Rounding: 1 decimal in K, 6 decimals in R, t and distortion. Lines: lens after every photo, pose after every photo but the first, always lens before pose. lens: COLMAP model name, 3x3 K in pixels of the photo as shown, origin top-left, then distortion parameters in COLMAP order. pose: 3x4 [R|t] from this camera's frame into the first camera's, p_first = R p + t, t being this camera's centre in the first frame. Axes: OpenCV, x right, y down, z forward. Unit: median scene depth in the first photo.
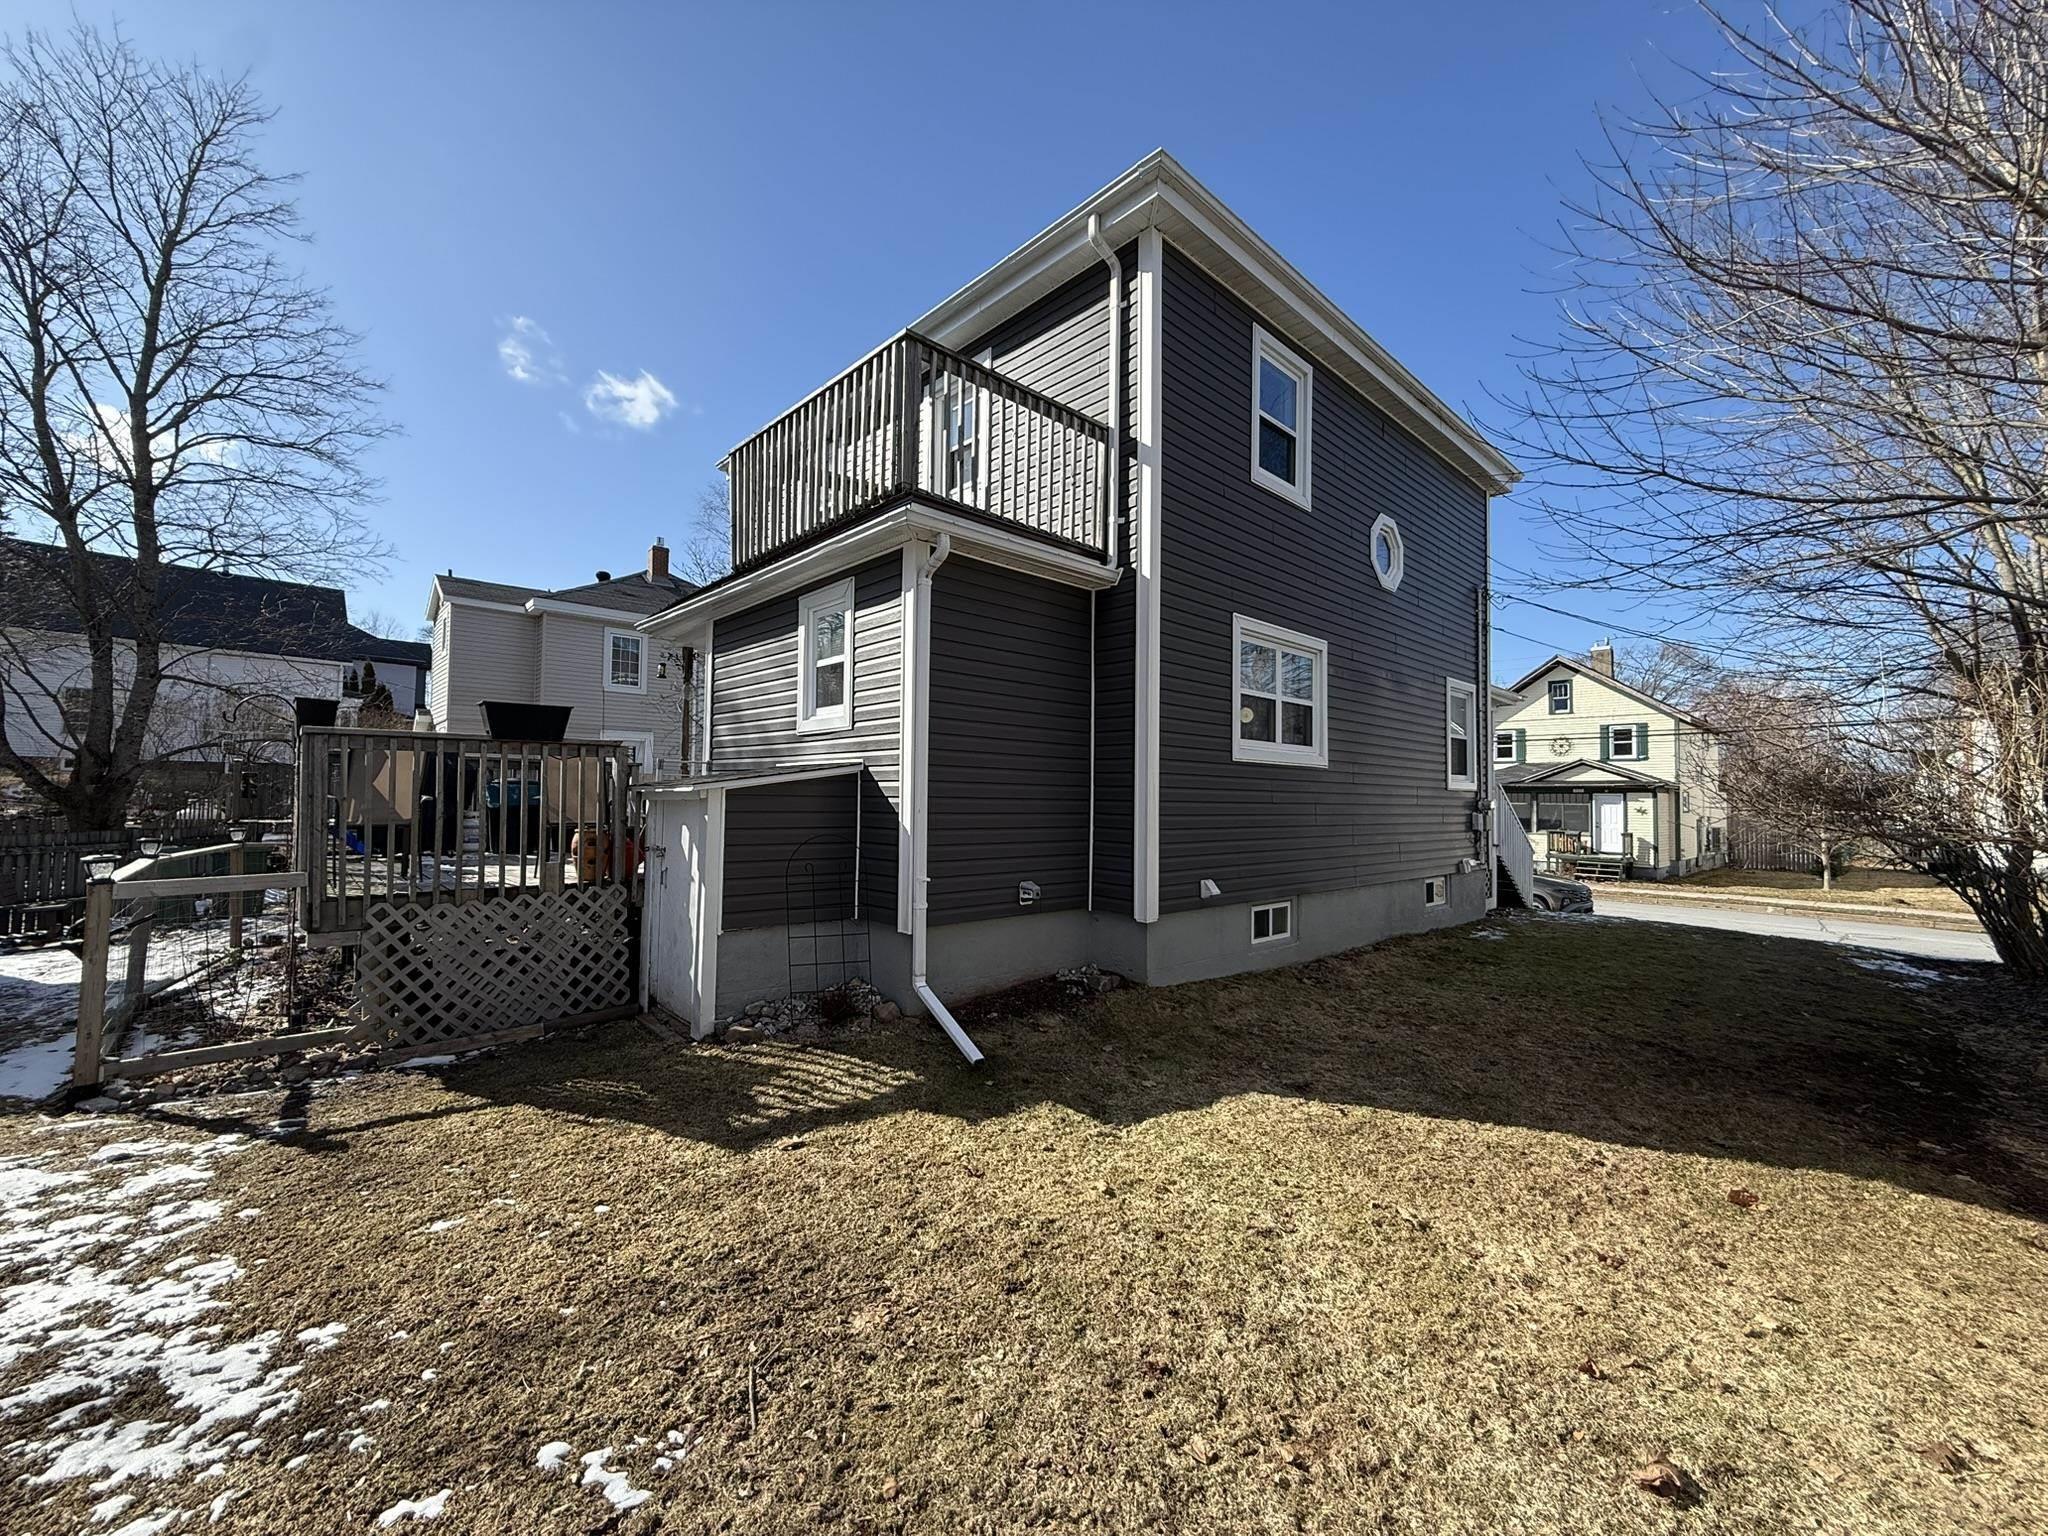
lens RADIAL K [[817.6, 0, 1019.6], [0, 817.6, 753.1], [0, 0, 1]] dist [0.000235, 0.000182]
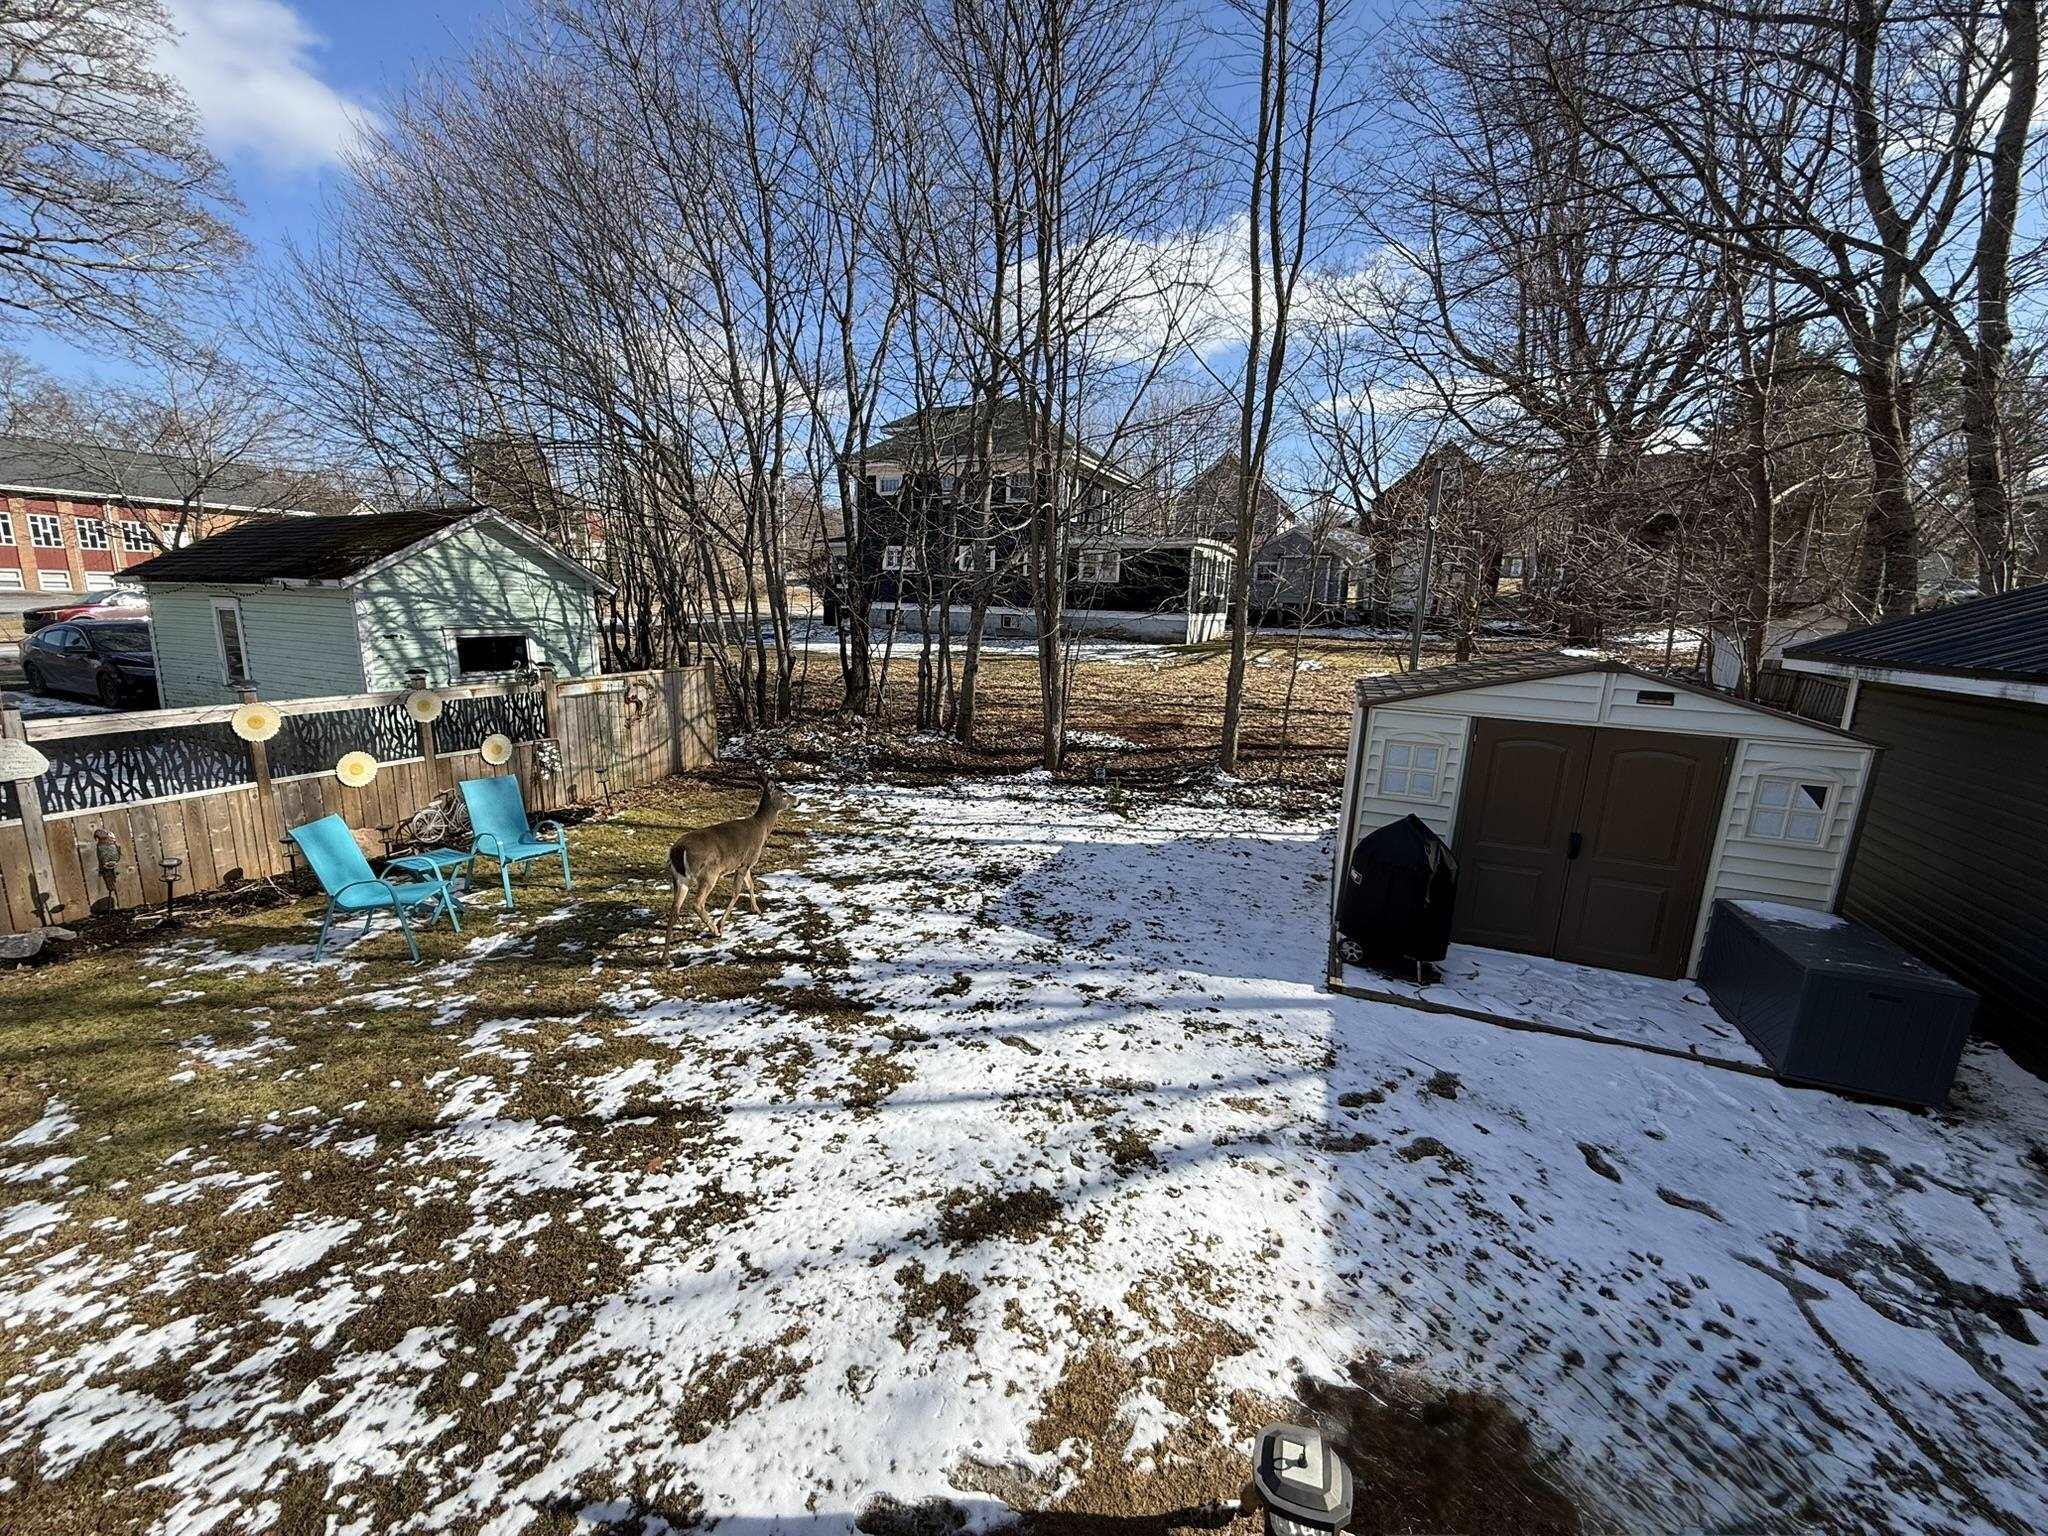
lens RADIAL K [[817.6, 0, 1016.8], [0, 817.6, 764.5], [0, 0, 1]] dist [0.000235, 0.000182]
pose [[-0.943049, 0.020374, -0.332028, -1.305969], [-0.029194, 0.989203, 0.143617, -0.209407], [0.331369, 0.145132, -0.932272, 1.669028]]
